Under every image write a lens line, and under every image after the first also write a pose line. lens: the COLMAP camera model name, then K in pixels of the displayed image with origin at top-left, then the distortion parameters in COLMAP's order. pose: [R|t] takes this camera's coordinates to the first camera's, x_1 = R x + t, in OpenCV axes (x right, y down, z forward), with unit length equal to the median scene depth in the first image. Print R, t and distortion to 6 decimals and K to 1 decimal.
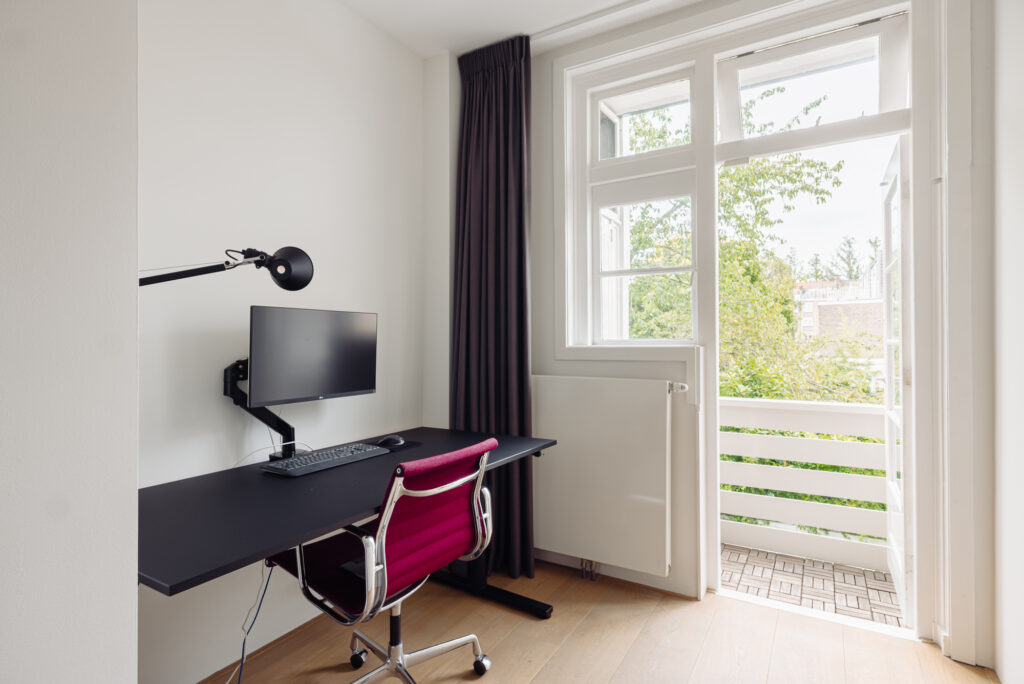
lens RADIAL K [[510.5, 0, 512.0], [0, 510.5, 342.0], [0, 0, 1]] dist [0.001448, -0.000198]
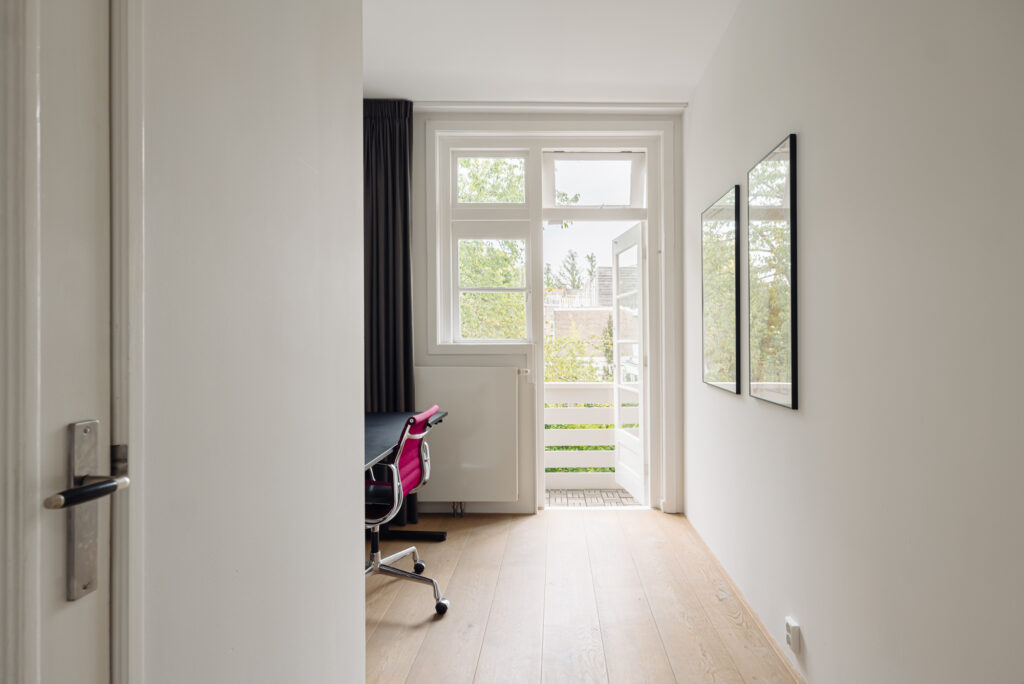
lens RADIAL K [[561.8, 0, 532.9], [0, 561.8, 338.7], [0, 0, 1]] dist [-0.002468, -0.000372]
pose [[0.865974, 0.005671, 0.500058, -0.403993], [-0.001356, 0.999959, -0.008992, 0.007180], [-0.500088, 0.007109, 0.865945, -0.365763]]
